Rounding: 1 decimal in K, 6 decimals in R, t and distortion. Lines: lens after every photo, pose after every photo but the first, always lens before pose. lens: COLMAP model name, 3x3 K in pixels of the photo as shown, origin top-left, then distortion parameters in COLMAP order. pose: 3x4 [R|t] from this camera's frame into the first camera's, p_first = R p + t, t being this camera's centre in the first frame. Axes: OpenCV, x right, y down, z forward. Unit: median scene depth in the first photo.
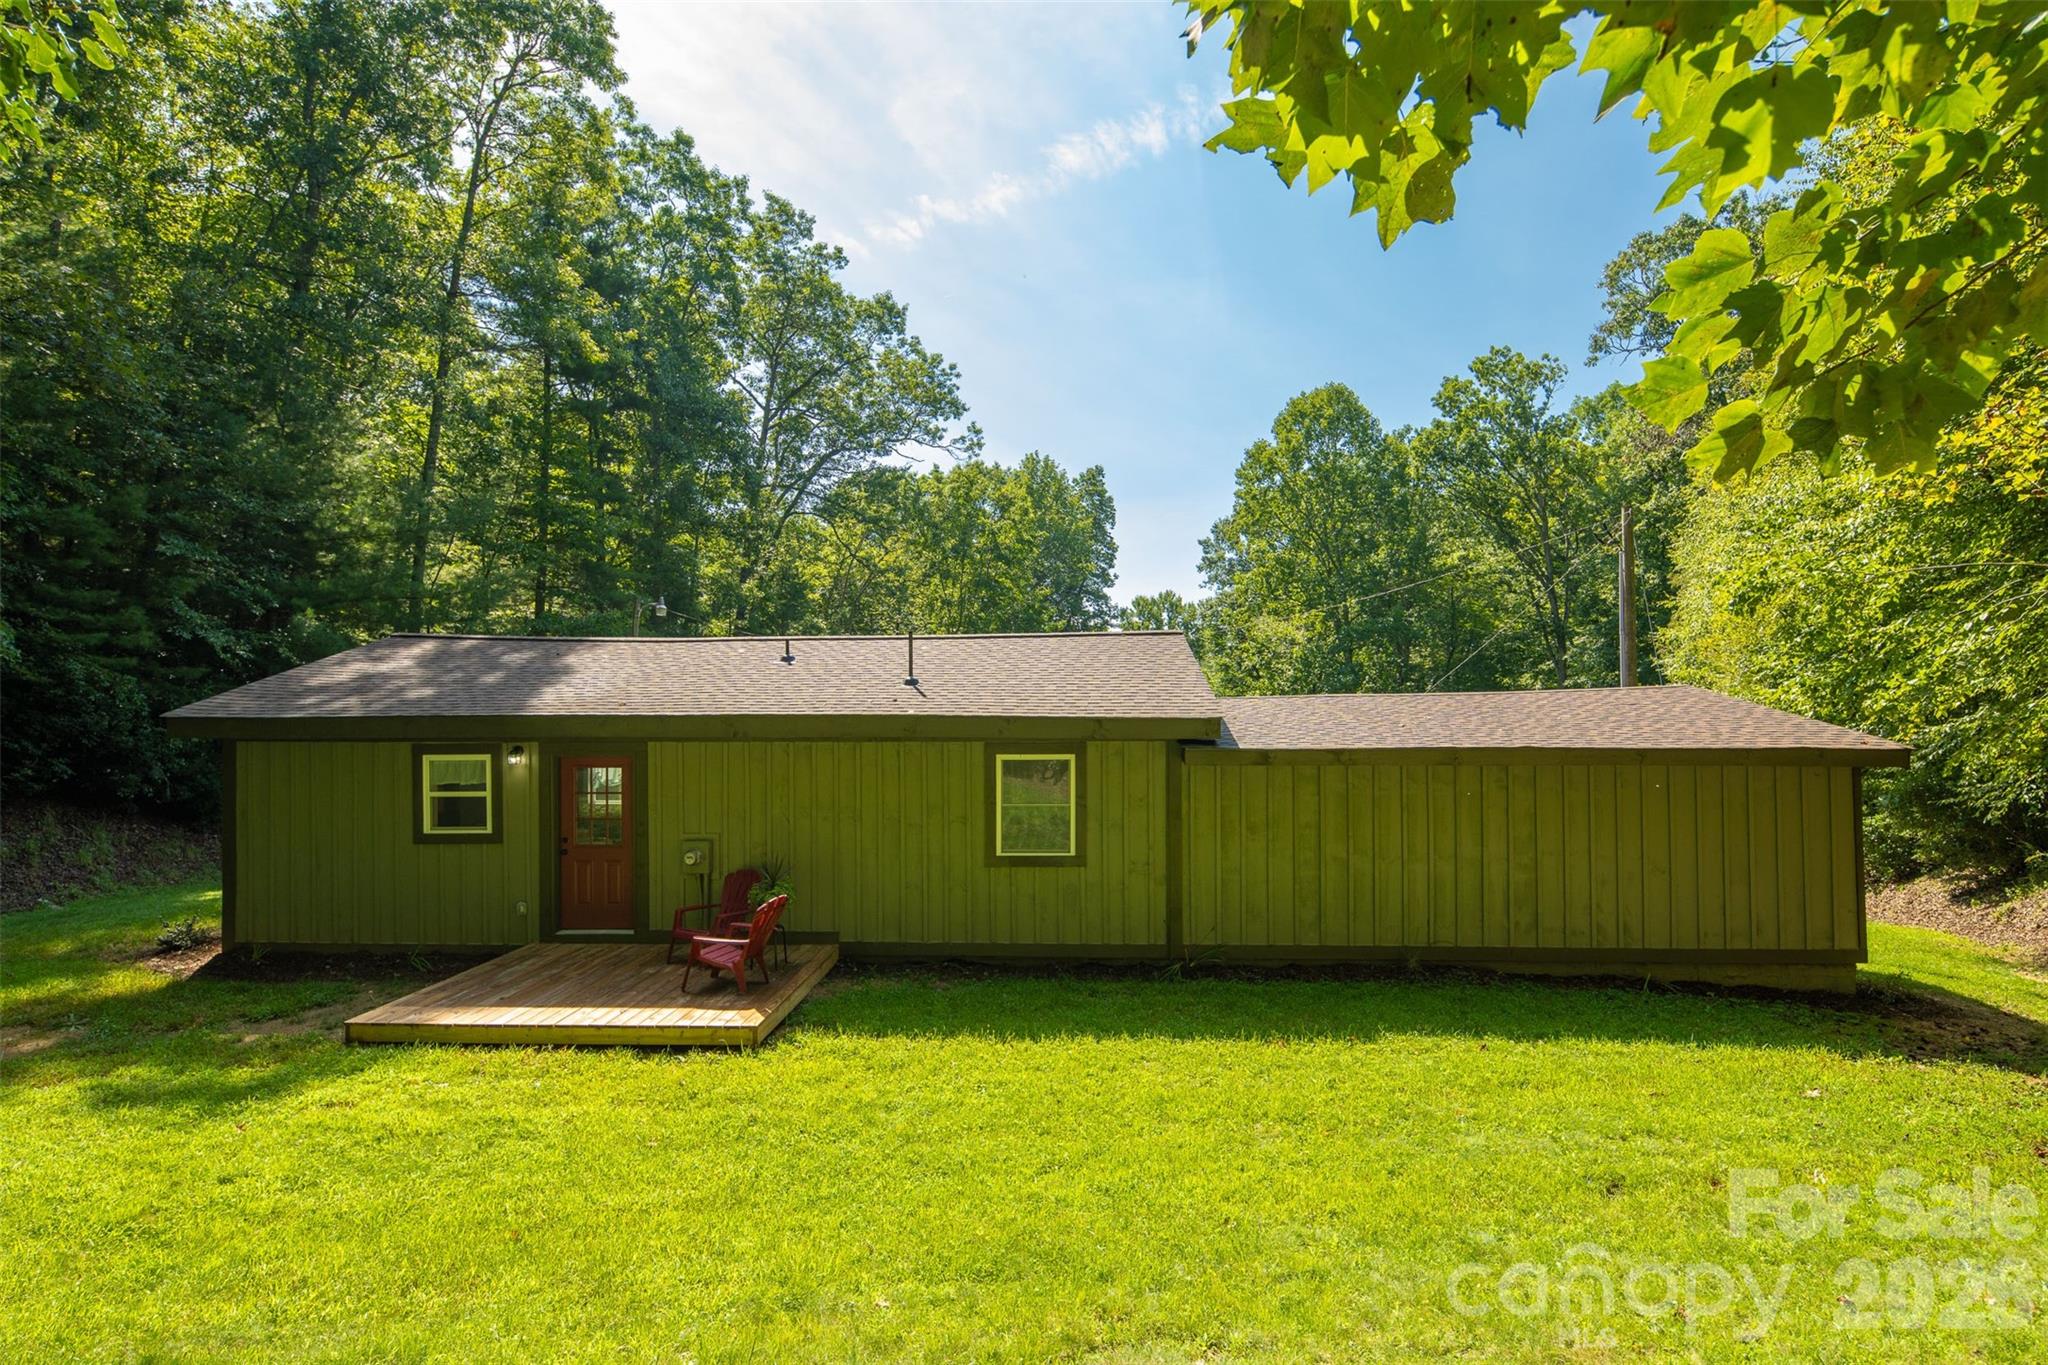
lens RADIAL K [[1025.7, 0, 1073.5], [0, 1025.7, 699.0], [0, 0, 1]] dist [0.007348, -0.005368]
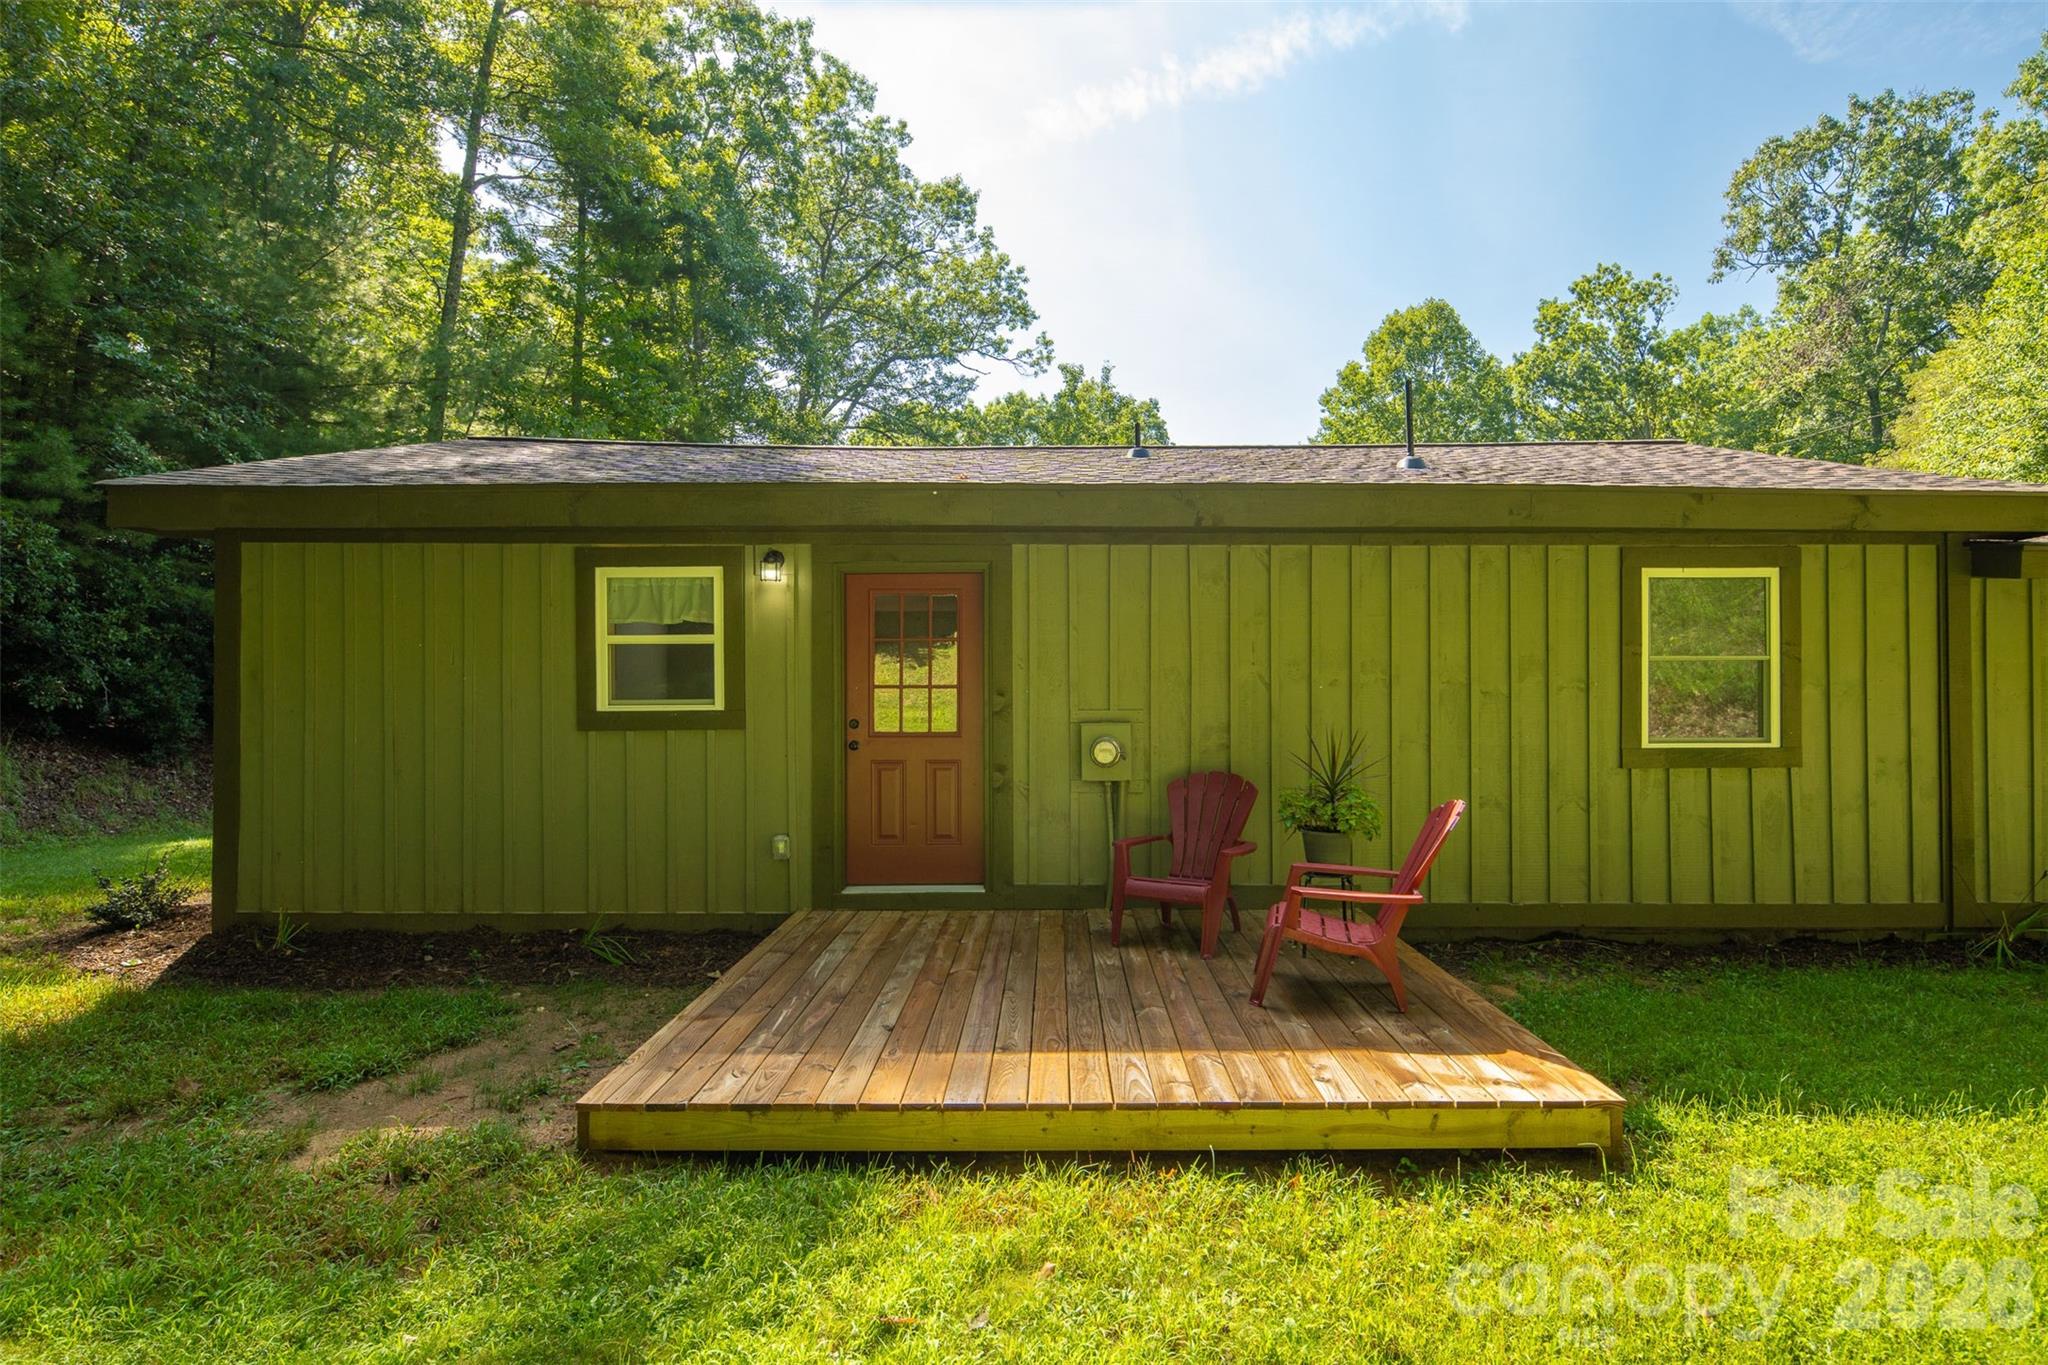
lens RADIAL K [[1025.7, 0, 1088.6], [0, 1025.7, 671.2], [0, 0, 1]] dist [0.007348, -0.005368]
pose [[0.999078, 0.001958, 0.042886, -0.119355], [-0.001850, 0.999995, -0.002553, 0.033415], [-0.042891, 0.002472, 0.999077, 0.134139]]
